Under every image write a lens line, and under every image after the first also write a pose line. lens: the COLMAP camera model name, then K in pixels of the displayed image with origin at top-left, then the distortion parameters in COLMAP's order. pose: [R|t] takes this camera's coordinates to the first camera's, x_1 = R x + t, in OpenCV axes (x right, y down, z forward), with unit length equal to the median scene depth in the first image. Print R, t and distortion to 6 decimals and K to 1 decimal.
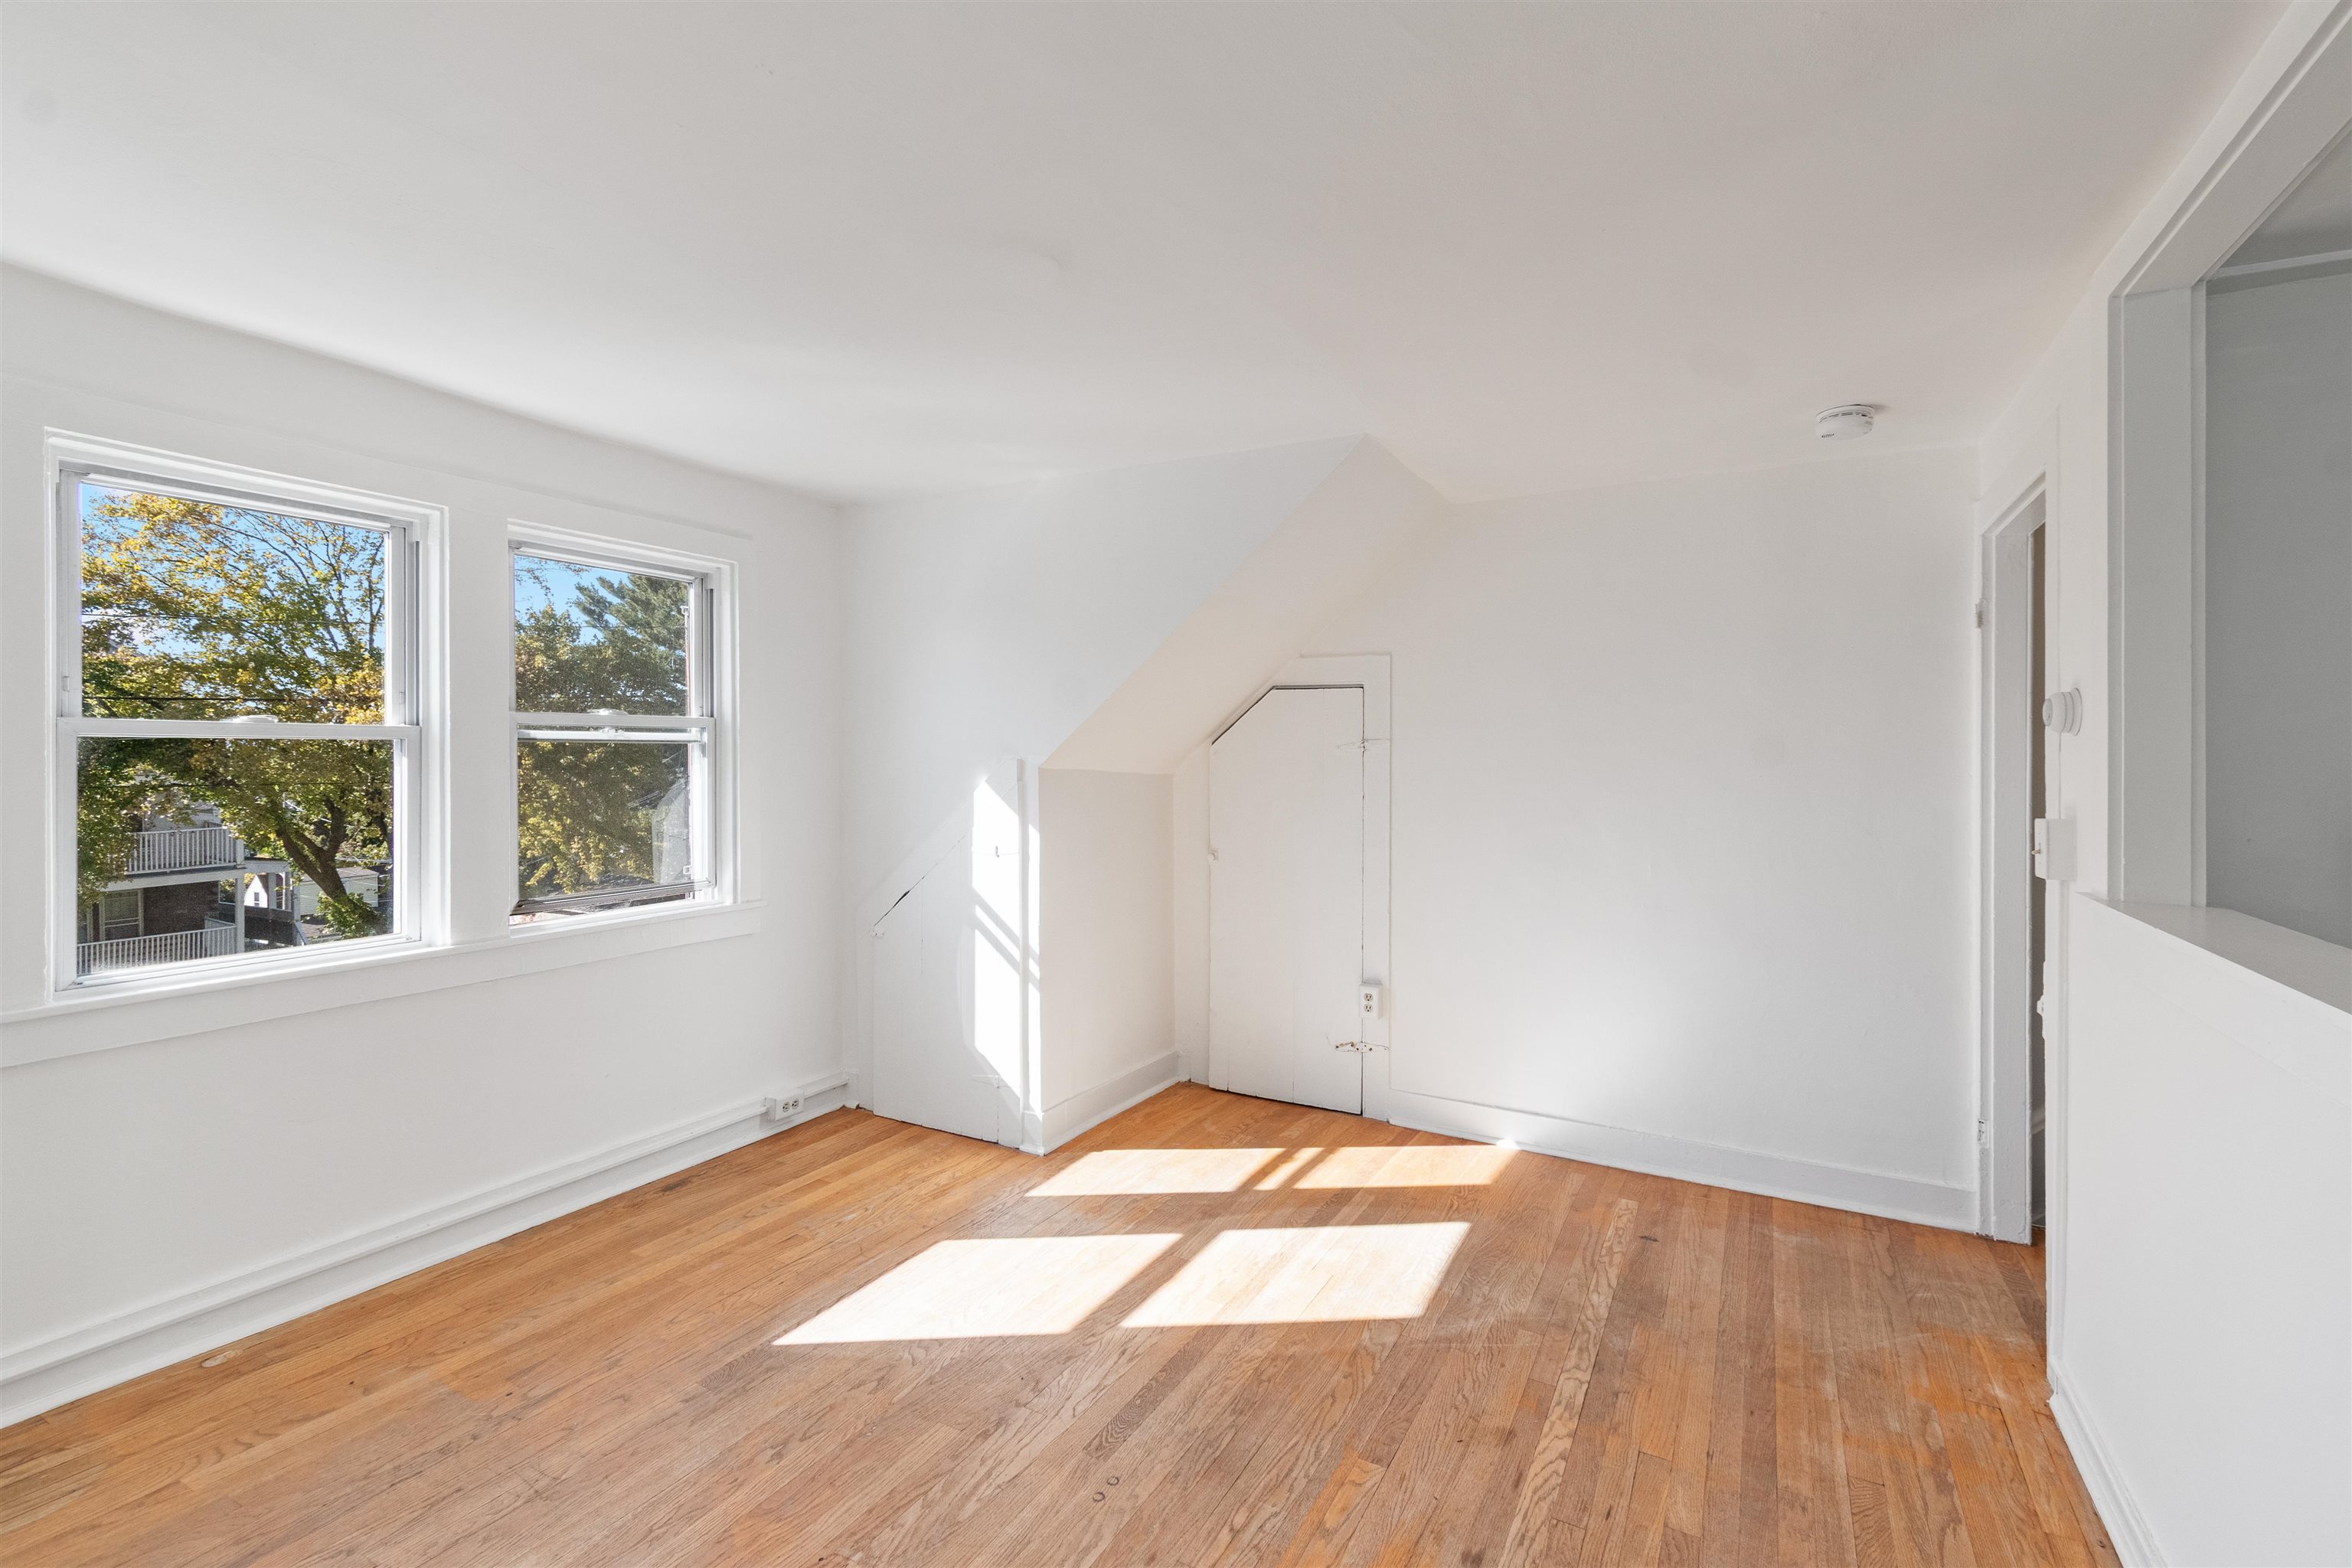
lens RADIAL K [[1101.1, 0, 1176.9], [0, 1101.1, 759.9], [0, 0, 1]] dist [0.001237, -0.000598]
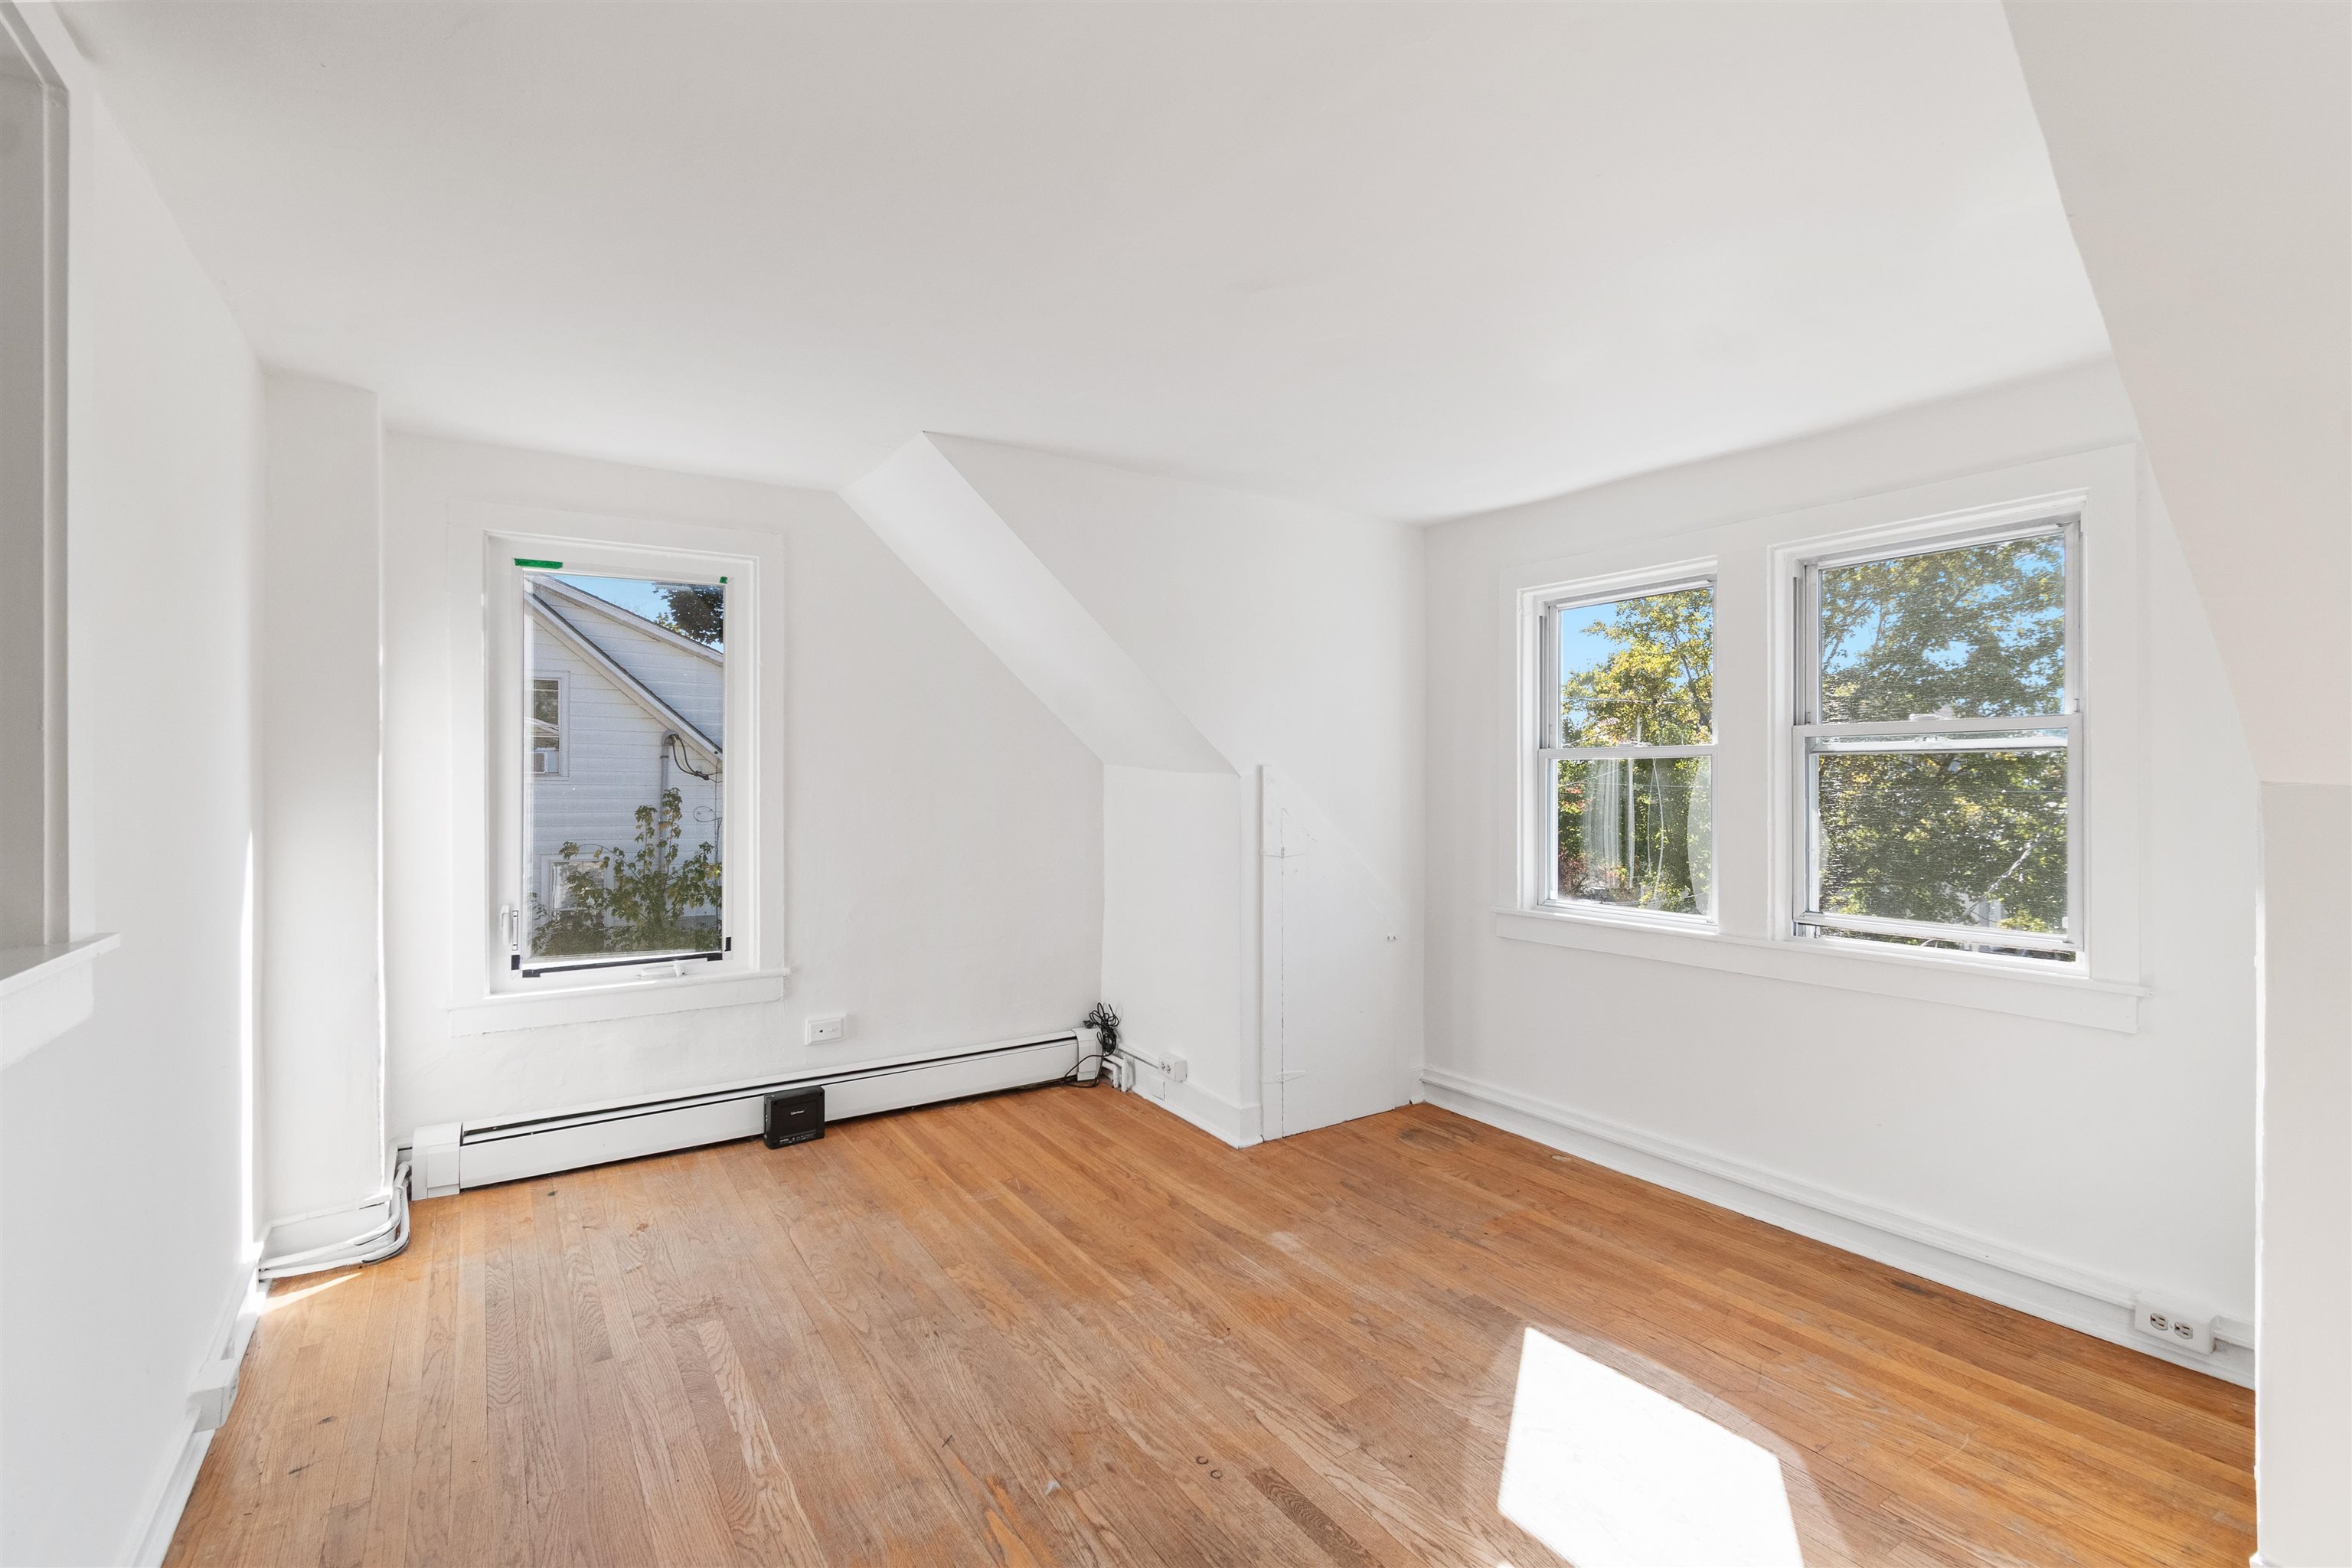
lens RADIAL K [[1045.3, 0, 1176.0], [0, 1045.3, 784.0], [0, 0, 1]] dist [0.000945, -0.000455]
pose [[-0.485391, -0.001613, -0.874296, 0.690243], [-0.007484, 0.999969, 0.002311, 0.012128], [0.874265, 0.007665, -0.485388, 1.225208]]
